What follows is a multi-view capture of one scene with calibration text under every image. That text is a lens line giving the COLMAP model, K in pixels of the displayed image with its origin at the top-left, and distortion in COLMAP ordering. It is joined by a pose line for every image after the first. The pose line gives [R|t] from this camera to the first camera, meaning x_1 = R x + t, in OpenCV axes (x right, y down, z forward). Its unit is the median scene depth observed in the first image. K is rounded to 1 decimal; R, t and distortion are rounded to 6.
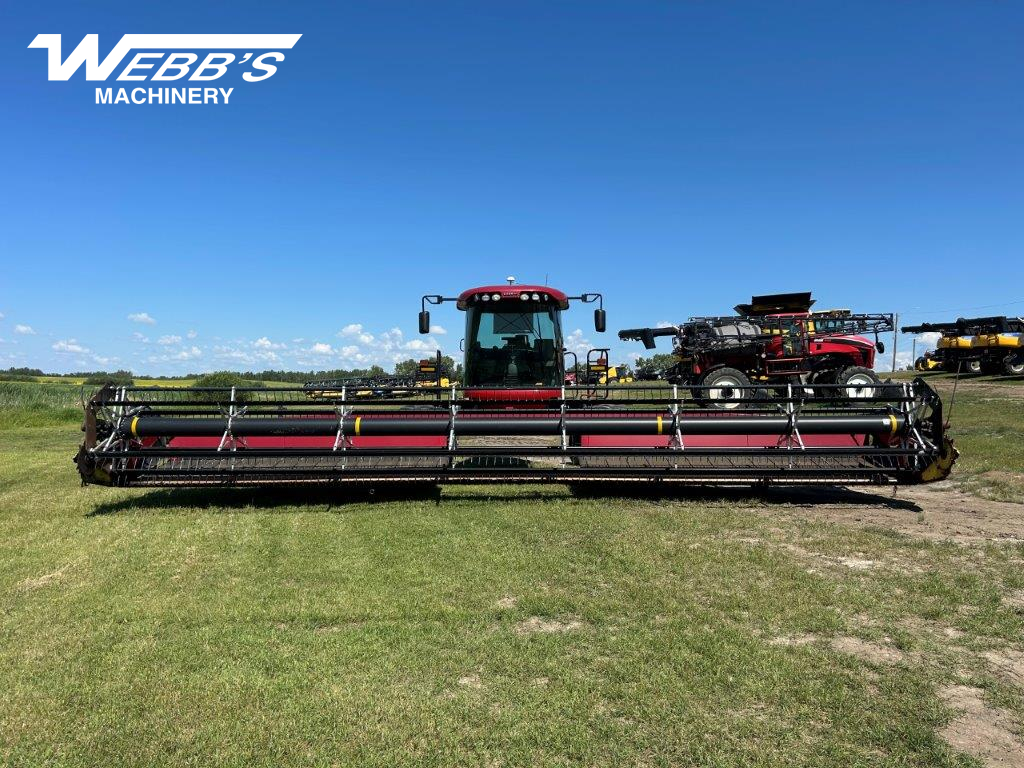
lens RADIAL K [[787.7, 0, 511.3], [0, 787.7, 380.8], [0, 0, 1]] dist [0.057229, -0.084191]
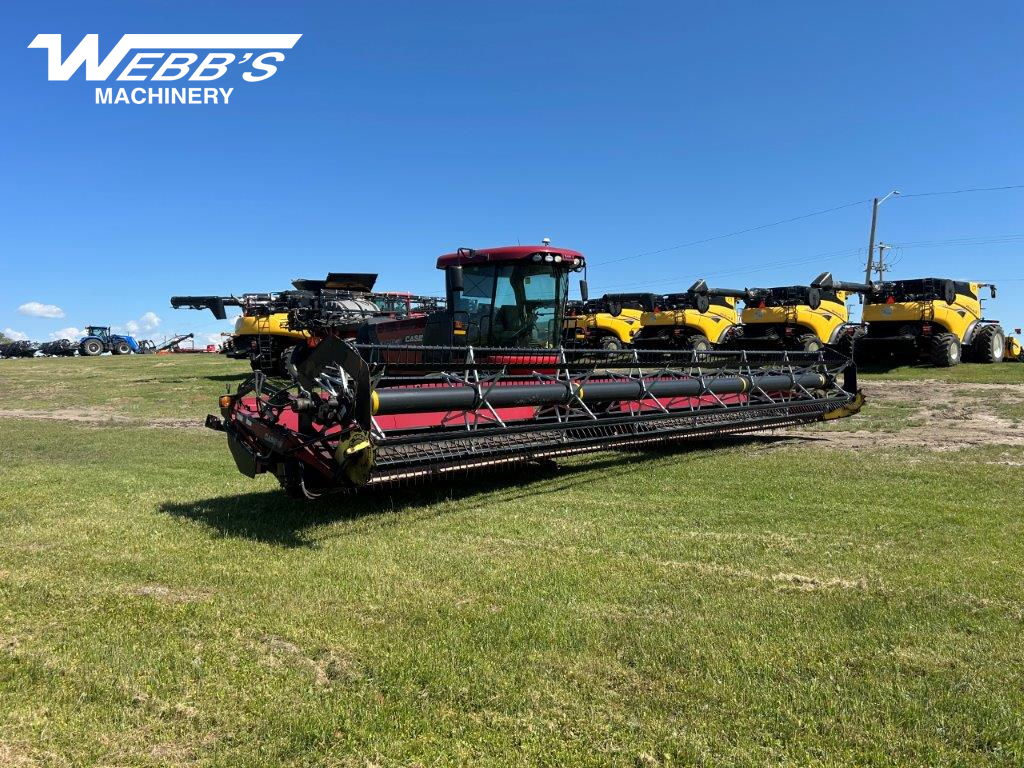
lens RADIAL K [[801.4, 0, 514.6], [0, 801.4, 380.2], [0, 0, 1]] dist [0.063387, 0.000777]
pose [[0.636378, -0.019046, 0.771142, -0.697338], [0.003340, 0.999754, 0.021936, 0.015122], [-0.771370, -0.011384, 0.636285, 0.379046]]
